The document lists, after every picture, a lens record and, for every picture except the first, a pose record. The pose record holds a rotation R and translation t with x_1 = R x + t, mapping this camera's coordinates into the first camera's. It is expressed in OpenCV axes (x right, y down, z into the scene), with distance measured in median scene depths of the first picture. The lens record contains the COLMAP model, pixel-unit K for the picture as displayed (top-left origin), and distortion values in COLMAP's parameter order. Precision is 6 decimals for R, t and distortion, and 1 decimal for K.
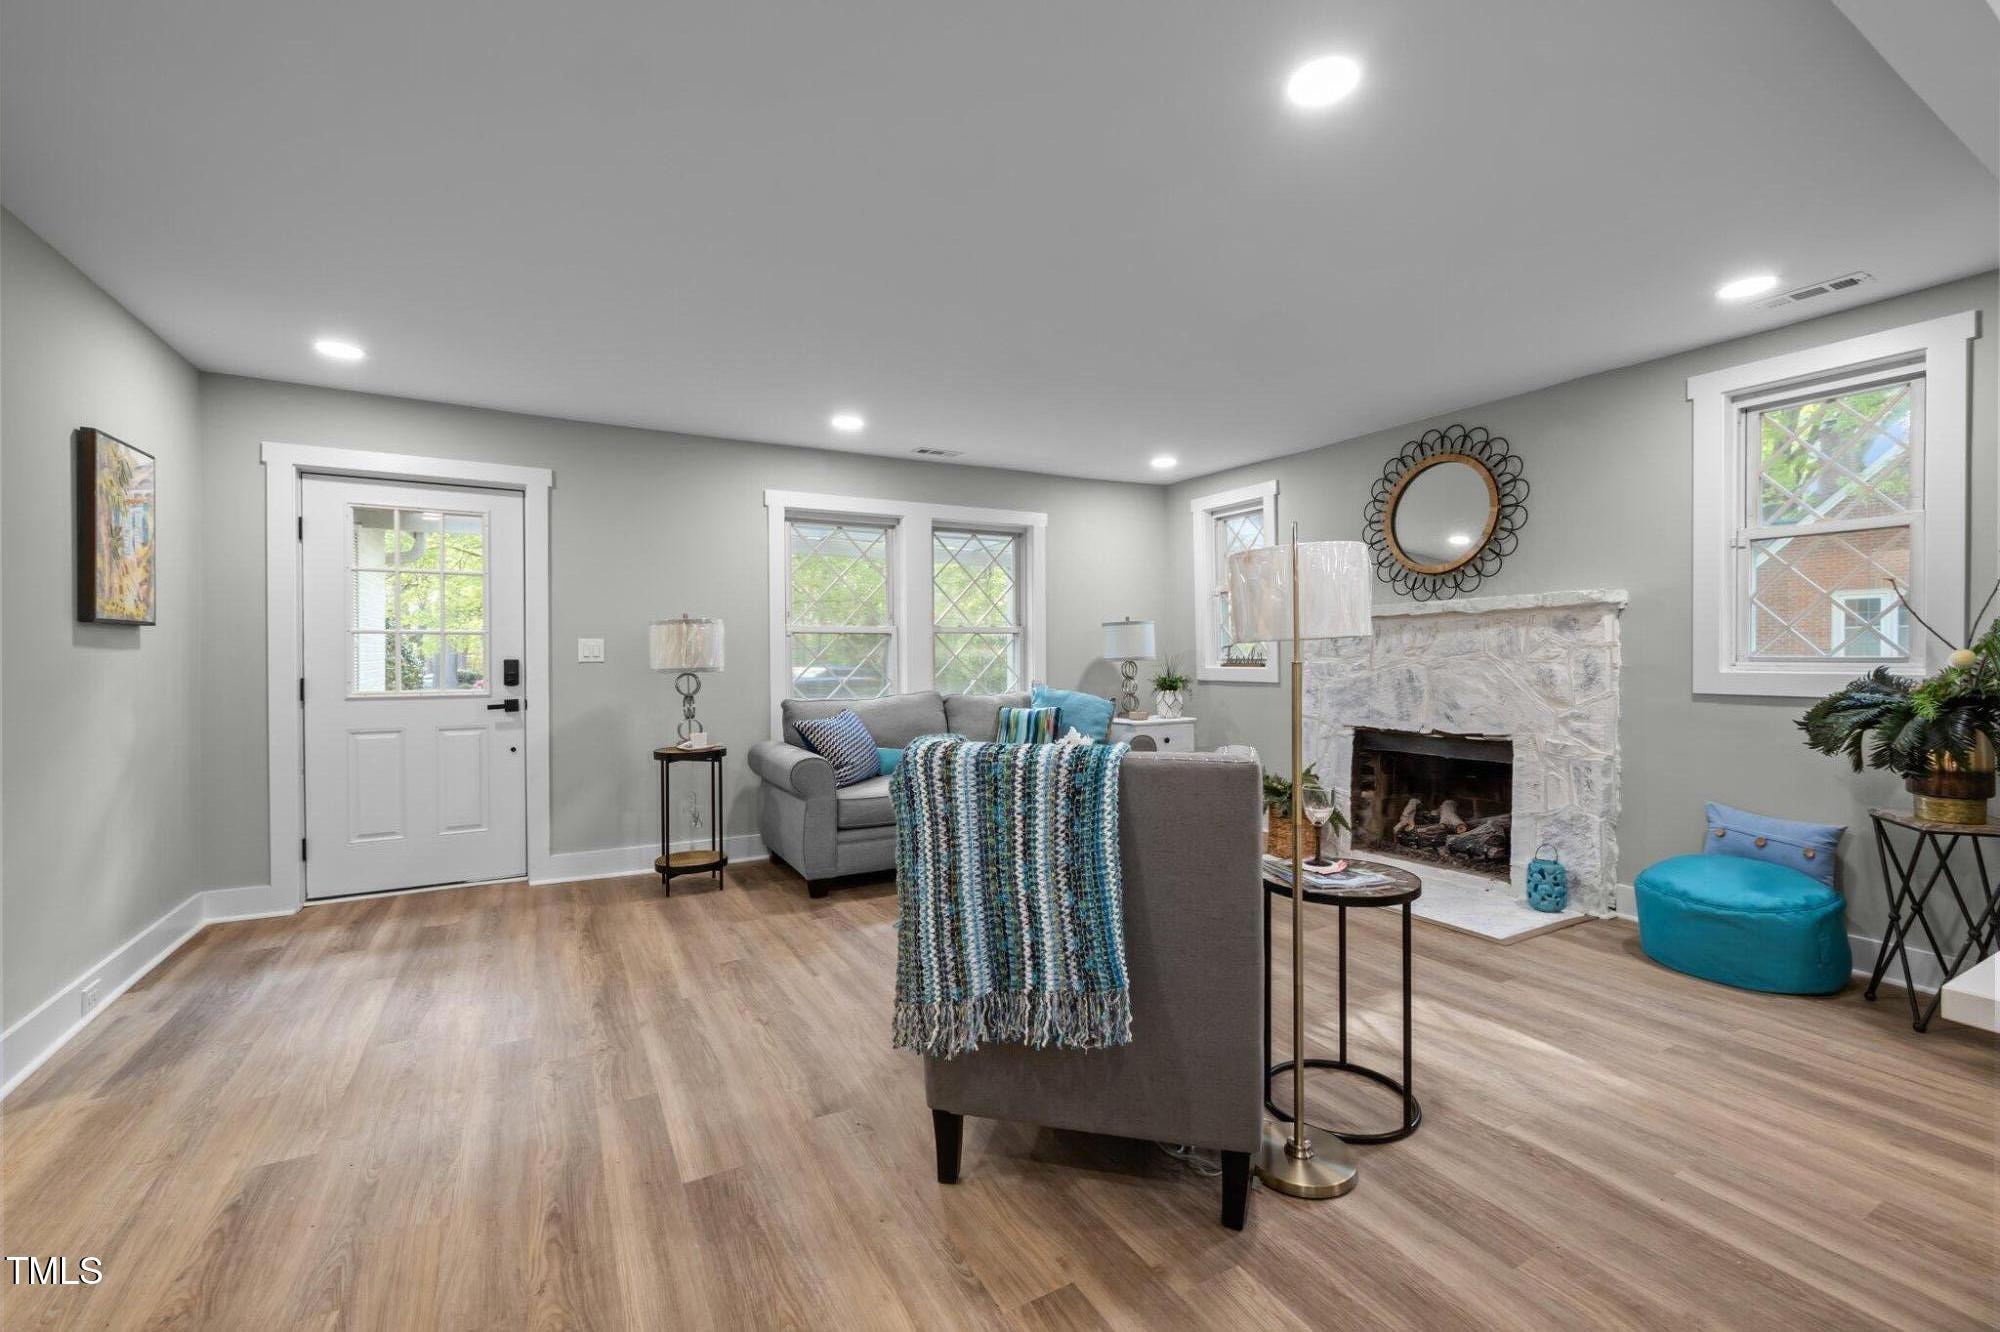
lens RADIAL K [[846.9, 0, 1003.2], [0, 846.9, 662.5], [0, 0, 1]] dist [-0.008572, 0.001612]
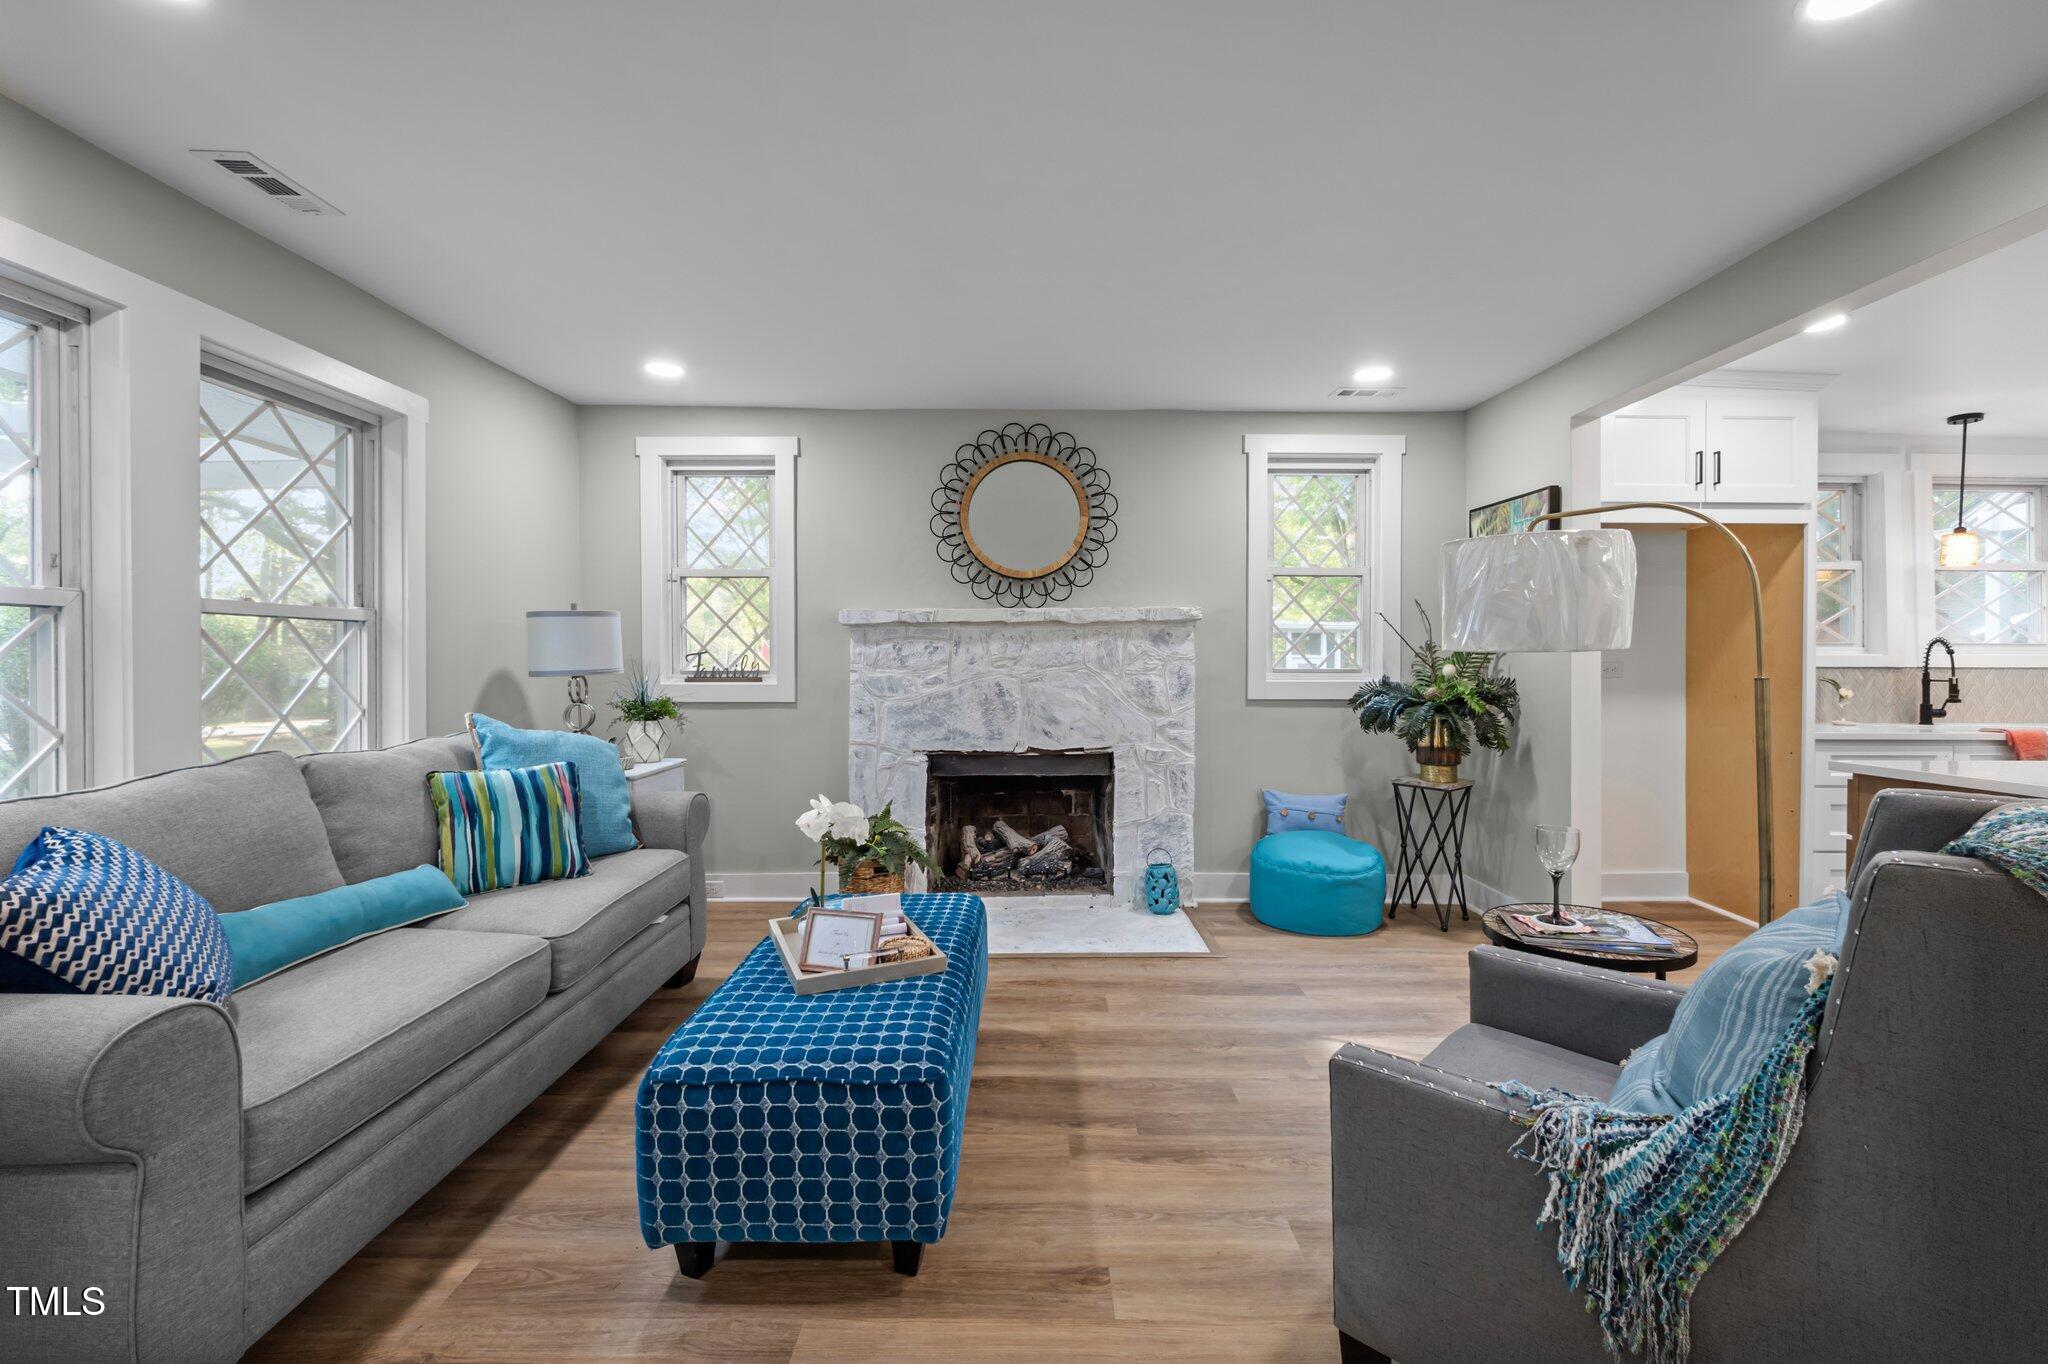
lens RADIAL K [[867.2, 0, 1020.9], [0, 867.2, 666.6], [0, 0, 1]] dist [-0.008572, 0.001612]
pose [[0.477760, 0.002060, 0.878488, -0.333933], [0.005123, 0.999974, -0.005131, -0.004100], [-0.878475, 0.006952, 0.477737, 0.565367]]
